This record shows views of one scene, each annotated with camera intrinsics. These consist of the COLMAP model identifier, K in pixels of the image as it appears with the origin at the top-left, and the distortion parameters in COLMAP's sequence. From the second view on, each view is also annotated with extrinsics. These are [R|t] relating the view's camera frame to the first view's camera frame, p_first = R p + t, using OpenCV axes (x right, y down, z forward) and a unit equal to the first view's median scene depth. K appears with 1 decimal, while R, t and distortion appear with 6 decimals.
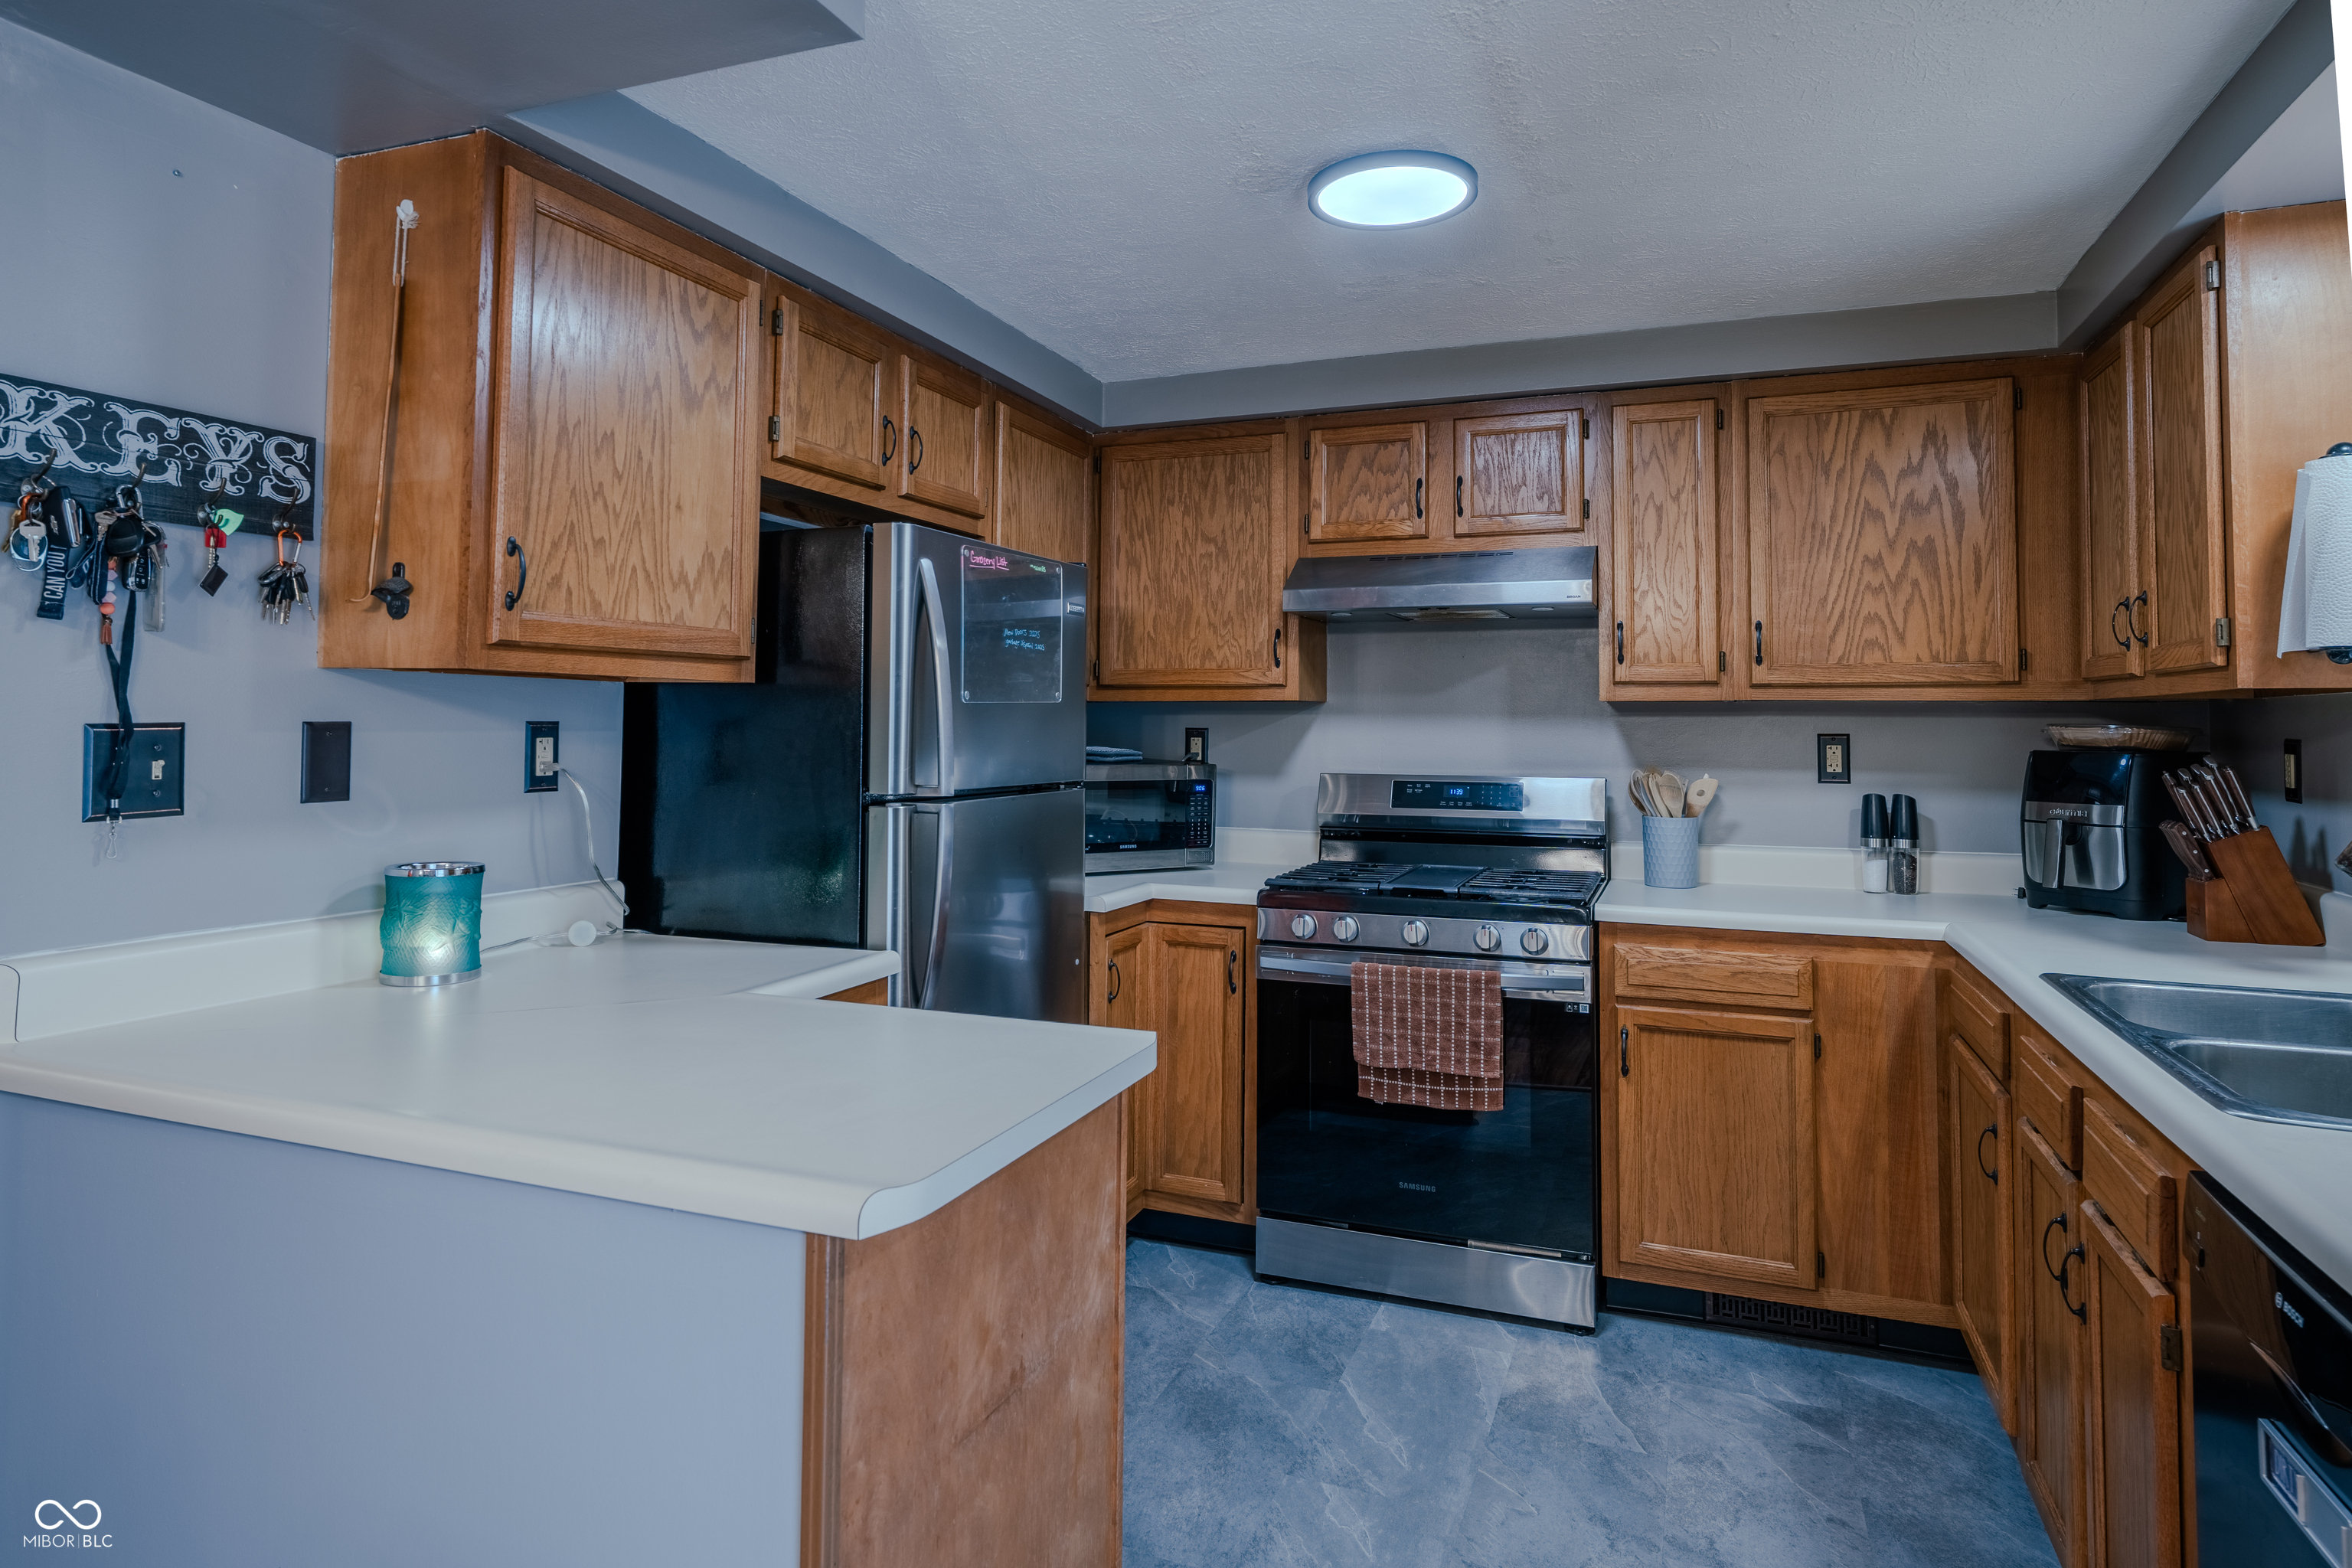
lens RADIAL K [[1295.9, 0, 1179.7], [0, 1295.9, 779.7], [0, 0, 1]] dist [0.003388, 0.000474]
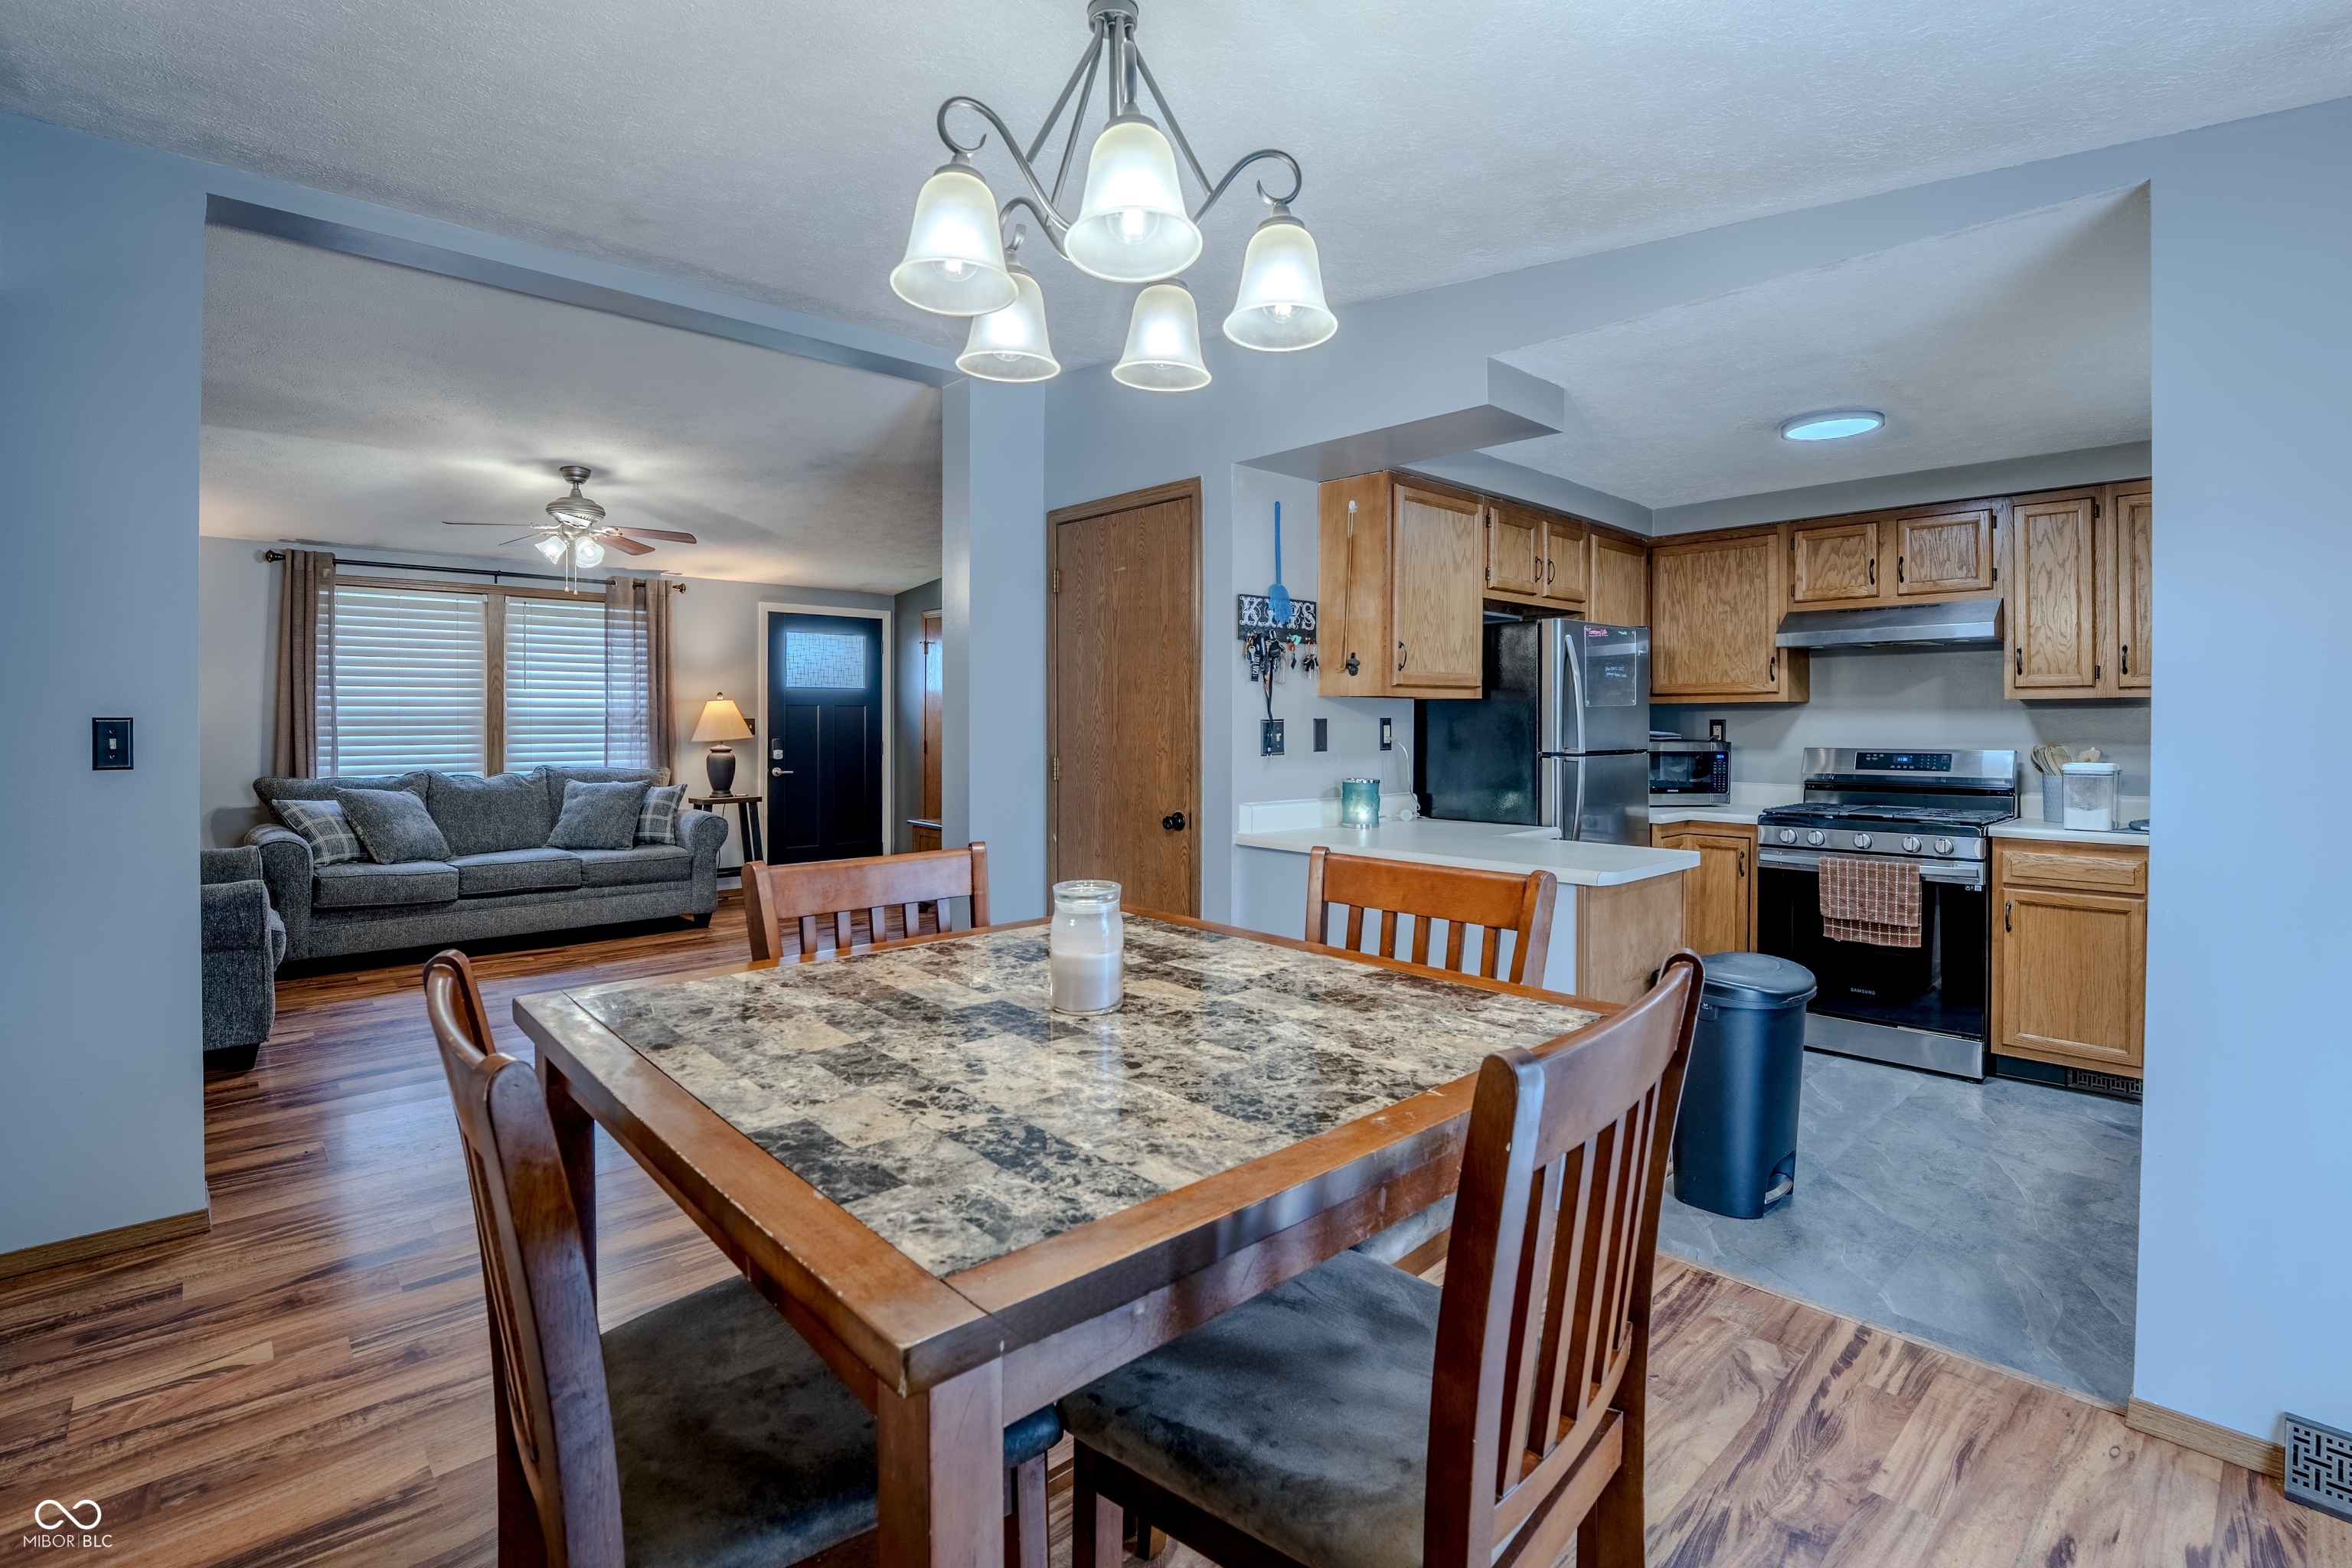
lens RADIAL K [[1078.3, 0, 1191.5], [0, 1078.3, 730.0], [0, 0, 1]] dist [-0.027808, 0.000036]
pose [[0.903957, -0.004248, -0.427603, -0.011539], [-0.010580, 0.999422, -0.032295, 0.030347], [0.427493, 0.033717, 0.903390, -0.629433]]
